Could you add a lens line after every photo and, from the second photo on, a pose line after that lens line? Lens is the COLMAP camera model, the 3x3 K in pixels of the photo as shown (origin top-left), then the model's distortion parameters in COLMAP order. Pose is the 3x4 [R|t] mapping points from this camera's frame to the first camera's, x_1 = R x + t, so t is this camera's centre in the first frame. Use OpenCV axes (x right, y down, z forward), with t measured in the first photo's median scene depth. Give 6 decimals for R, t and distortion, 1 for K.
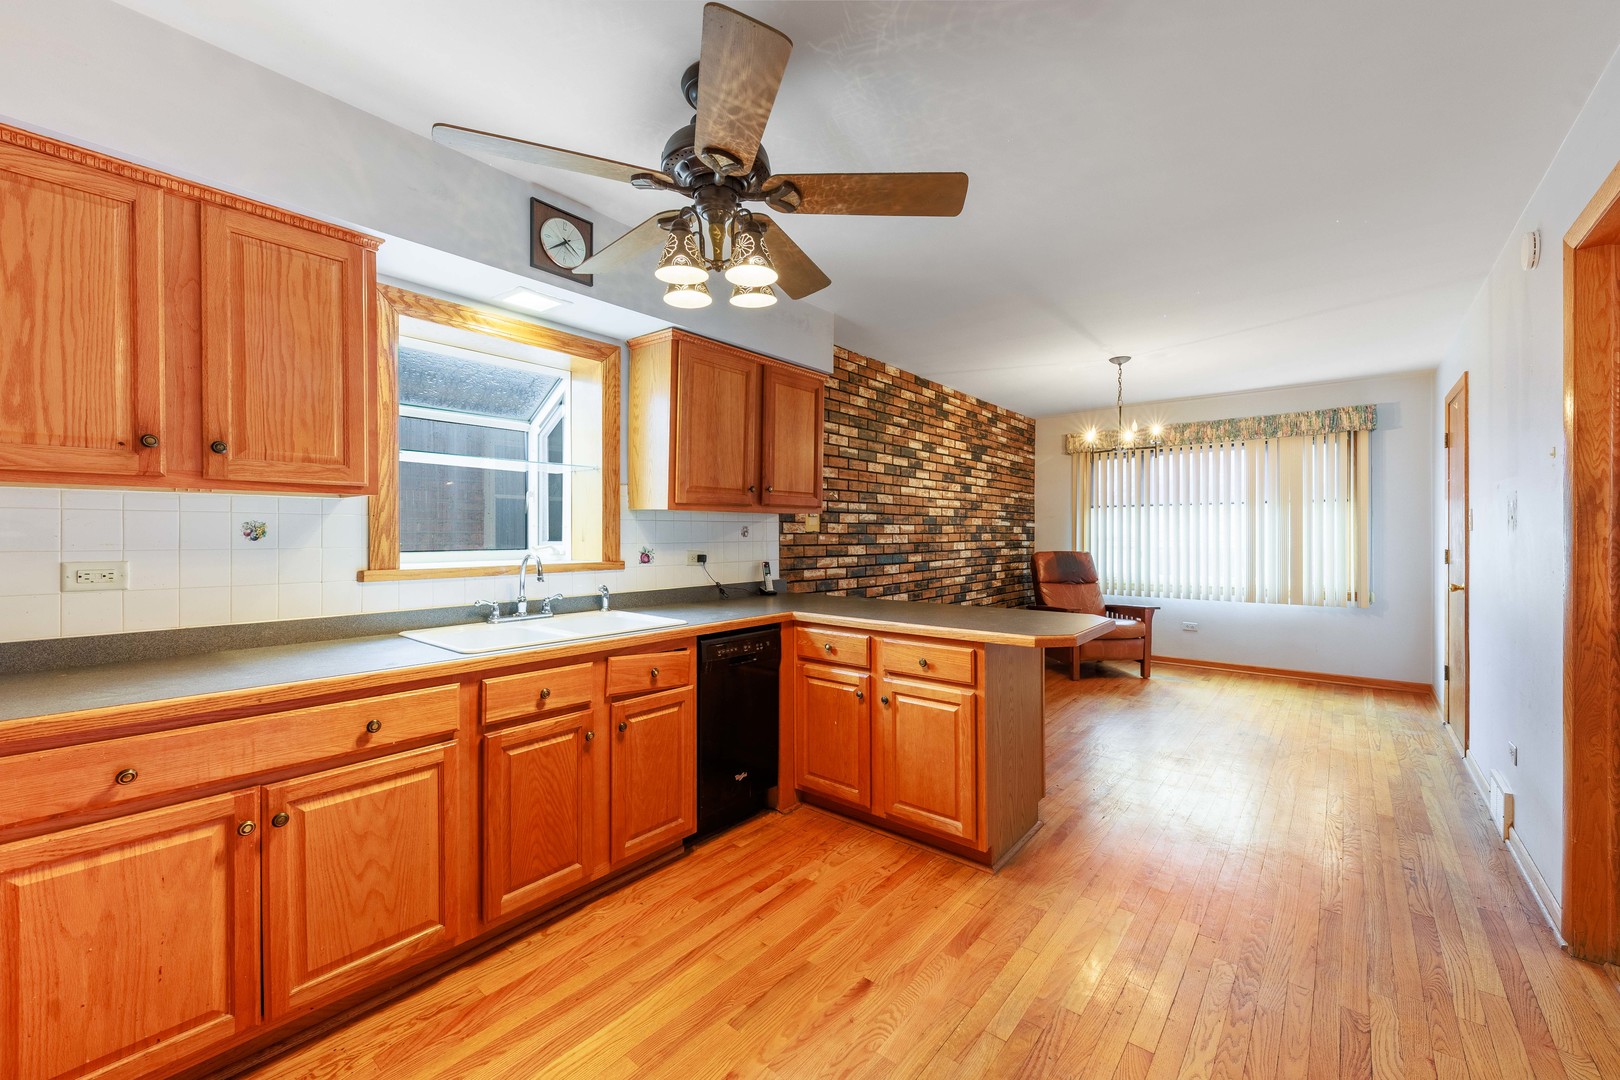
lens RADIAL K [[643.2, 0, 806.7], [0, 643.2, 535.7], [0, 0, 1]] dist [0.000485, -0.000712]
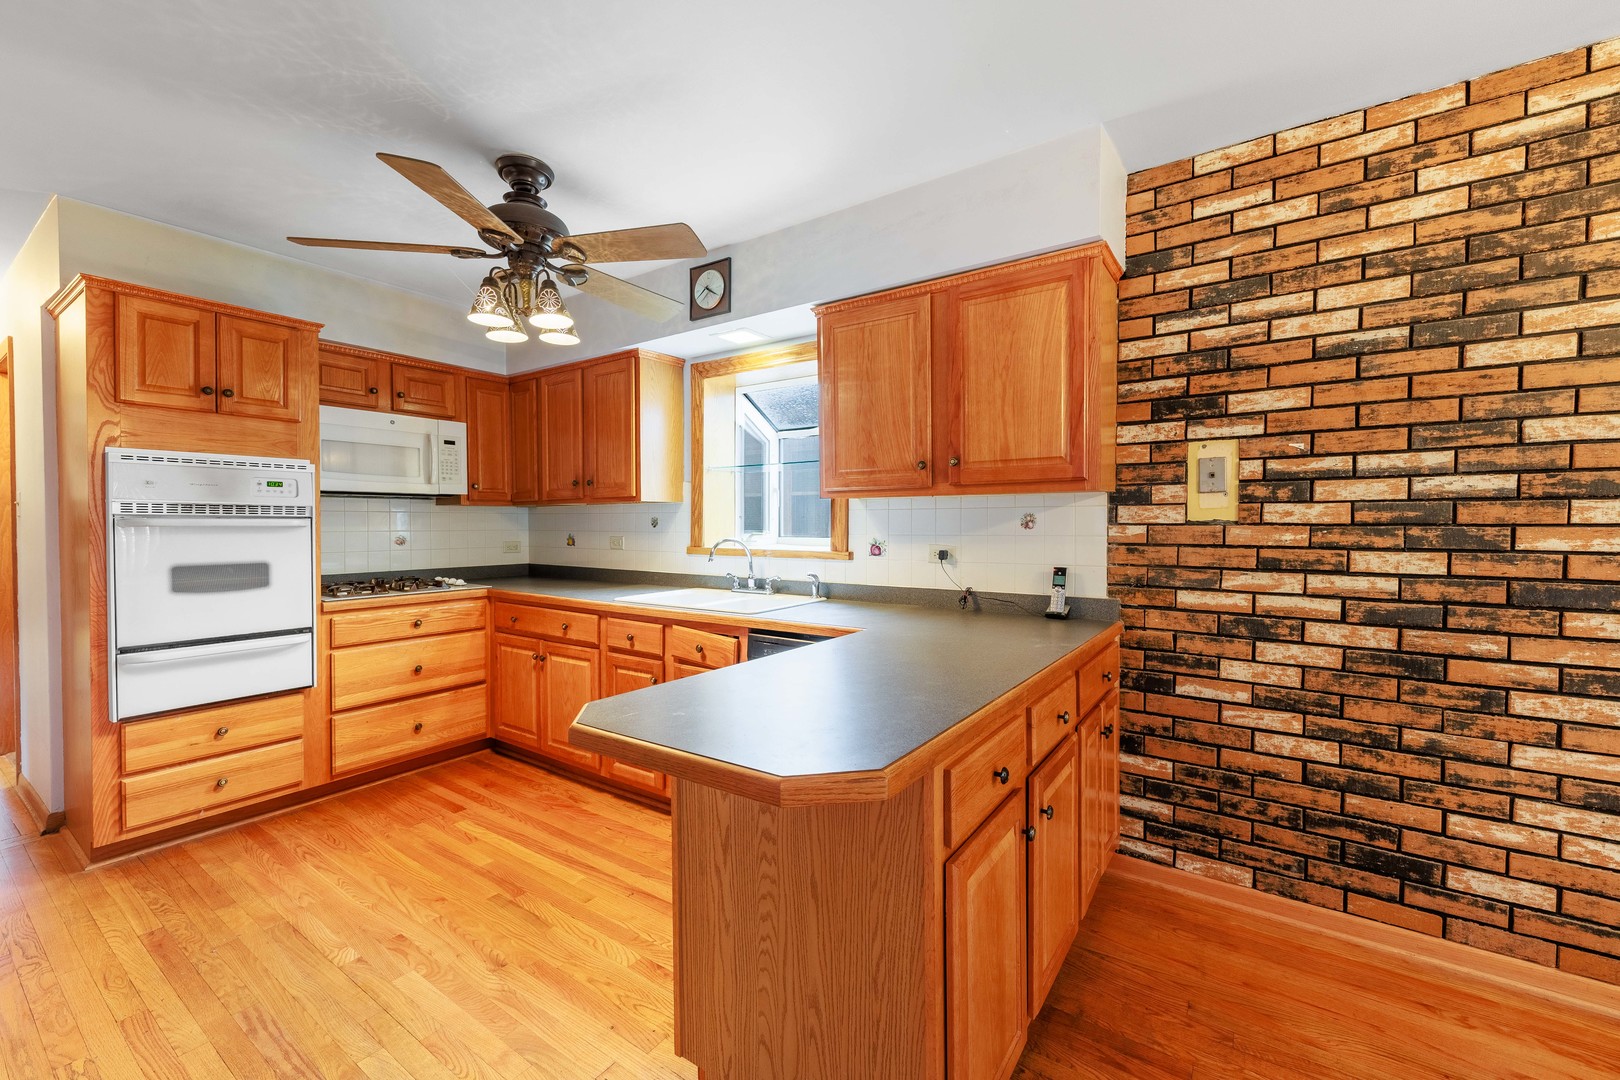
lens RADIAL K [[643.2, 0, 806.7], [0, 643.2, 535.7], [0, 0, 1]] dist [0.000485, -0.000712]
pose [[0.091166, 0.020496, -0.995625, 0.461355], [-0.001954, 0.999790, 0.020403, -0.003588], [0.995834, 0.000086, 0.091186, 0.562205]]
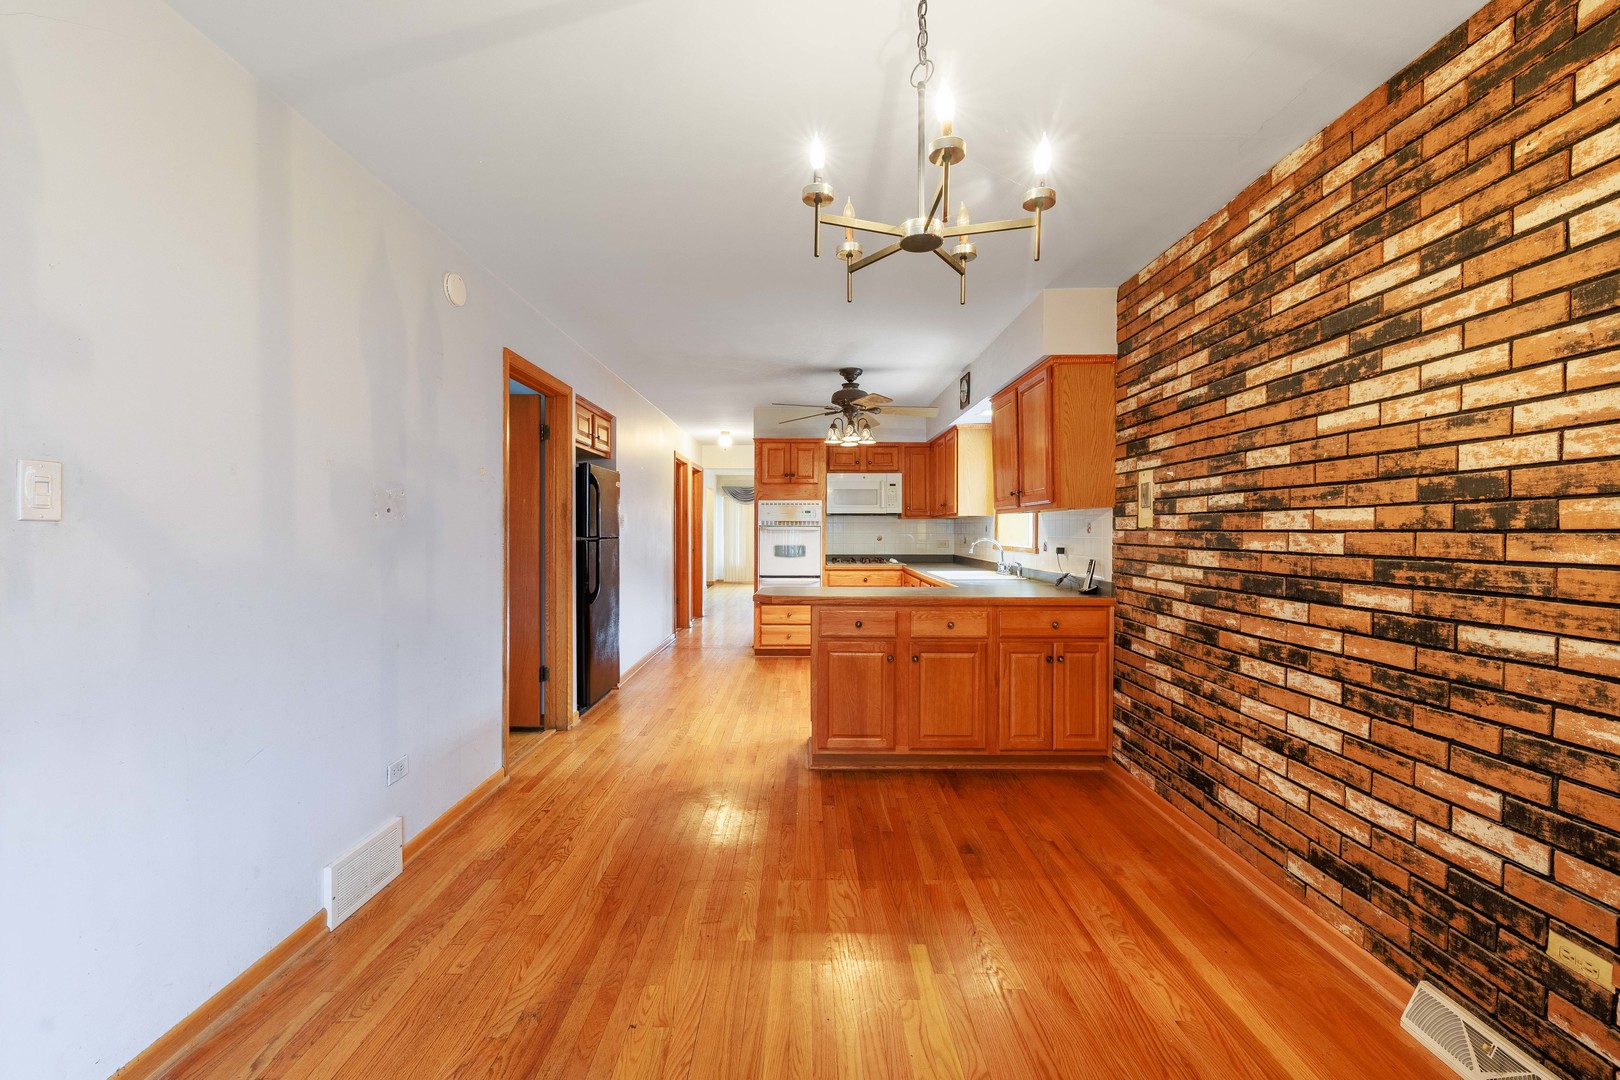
lens RADIAL K [[643.2, 0, 806.7], [0, 643.2, 535.7], [0, 0, 1]] dist [0.000485, -0.000712]
pose [[-0.765441, 0.007468, -0.643463, 0.719046], [-0.001031, 0.999917, 0.012832, -0.005305], [0.643505, 0.010485, -0.765370, 1.198752]]
